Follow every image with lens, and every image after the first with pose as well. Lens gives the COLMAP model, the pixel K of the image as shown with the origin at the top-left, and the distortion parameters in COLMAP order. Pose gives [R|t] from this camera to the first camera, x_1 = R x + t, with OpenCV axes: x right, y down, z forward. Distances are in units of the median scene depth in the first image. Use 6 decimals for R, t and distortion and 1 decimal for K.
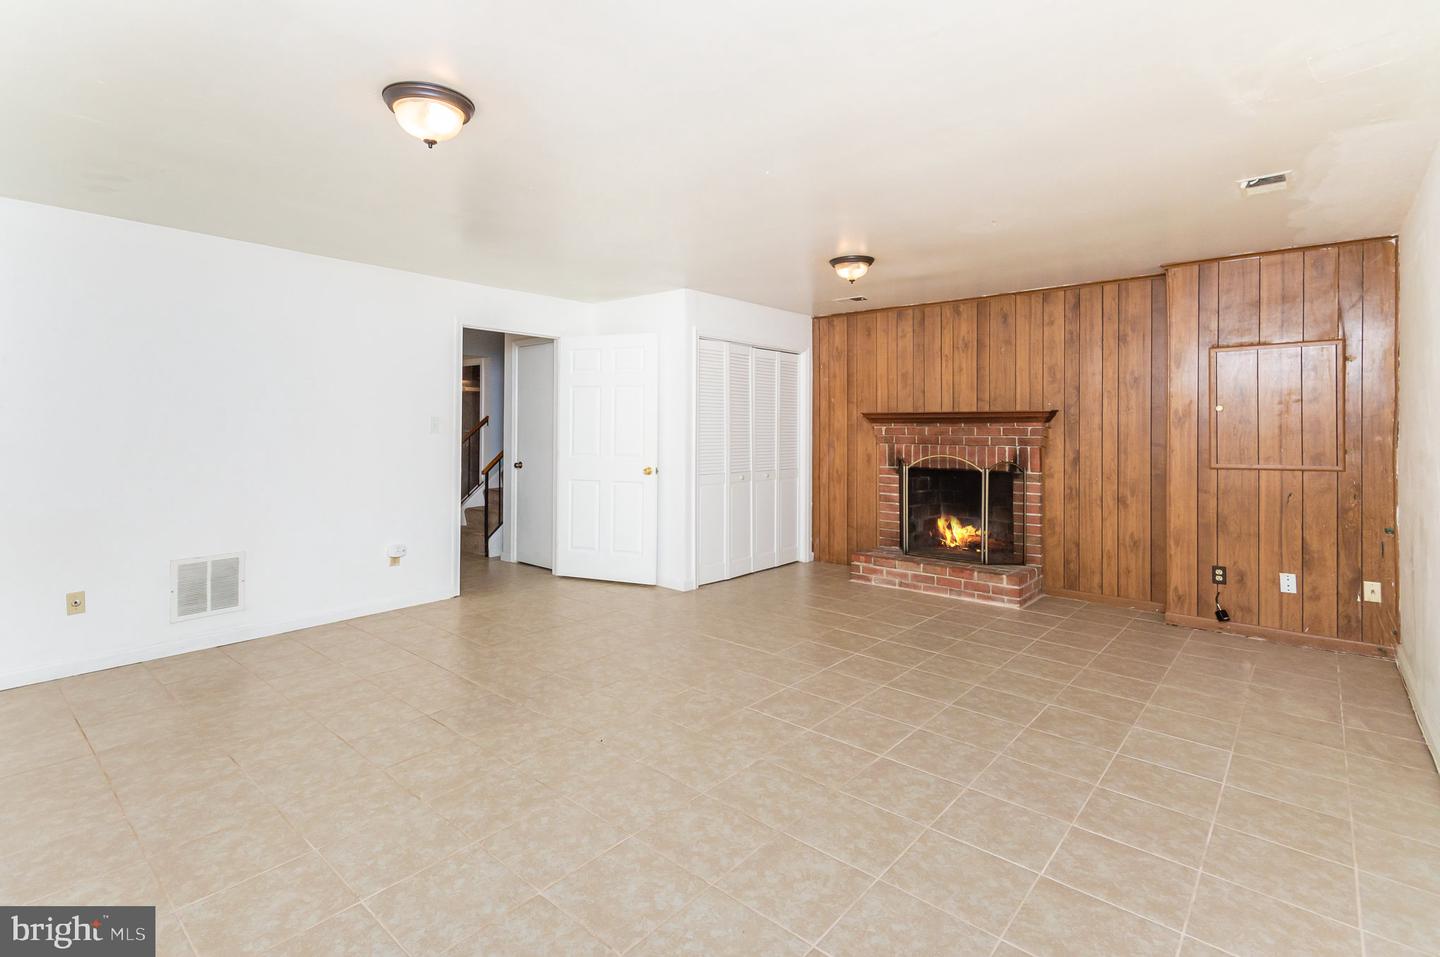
lens RADIAL K [[655.2, 0, 739.4], [0, 655.2, 427.2], [0, 0, 1]] dist [-0.003153, -0.001076]
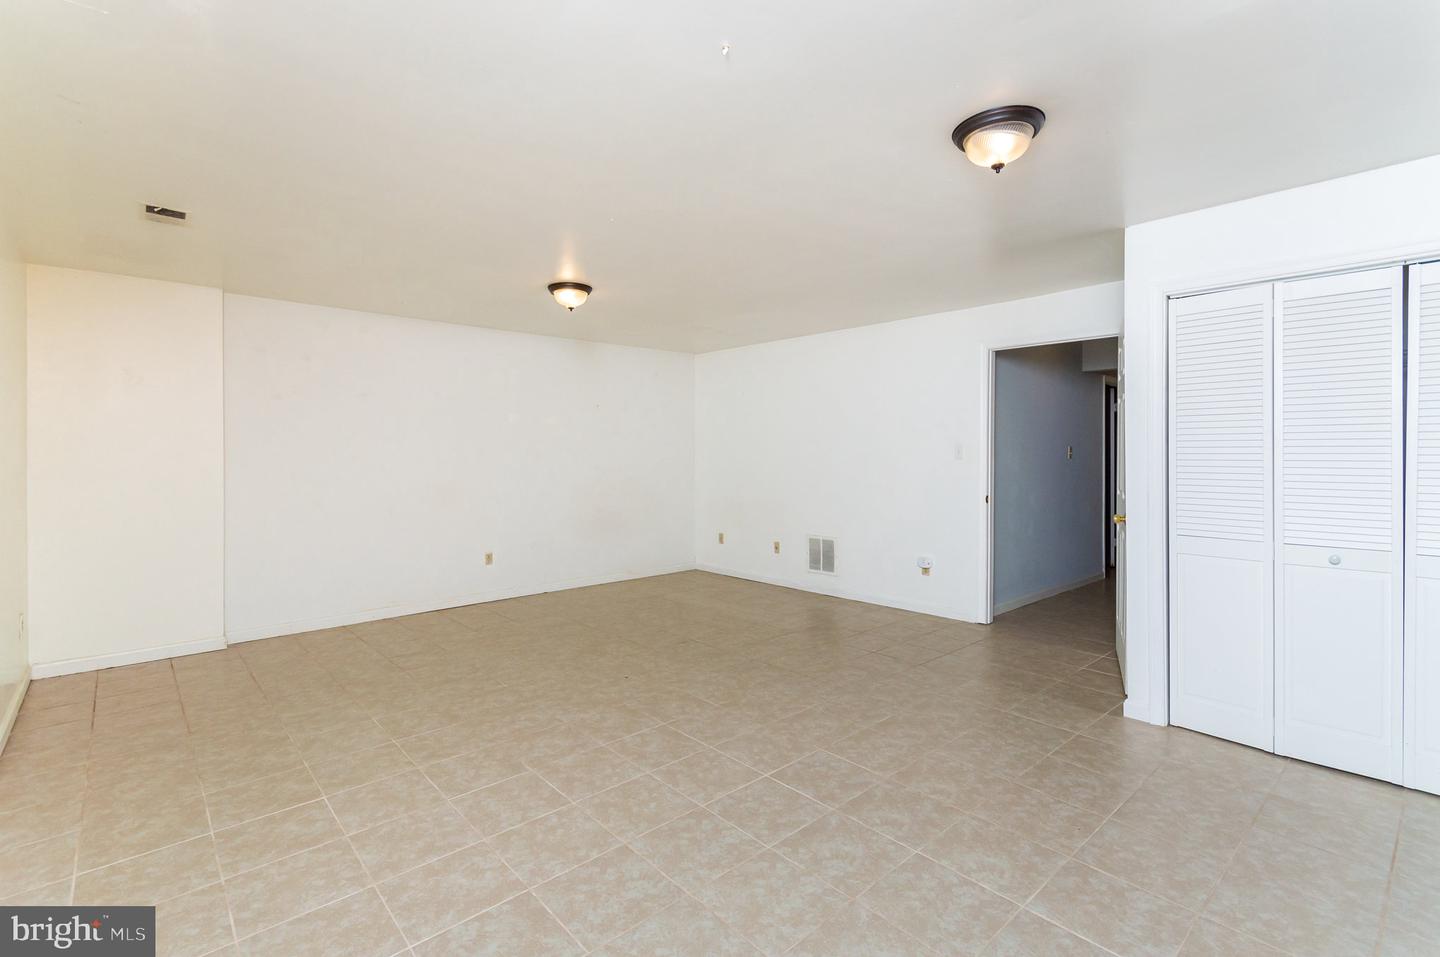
lens RADIAL K [[655.2, 0, 721.2], [0, 655.2, 463.2], [0, 0, 1]] dist [-0.003153, -0.001076]
pose [[-0.111905, 0.015028, -0.993605, 1.214712], [-0.001135, 0.999883, 0.015251, -0.009551], [0.993718, 0.002835, -0.111875, 1.408105]]
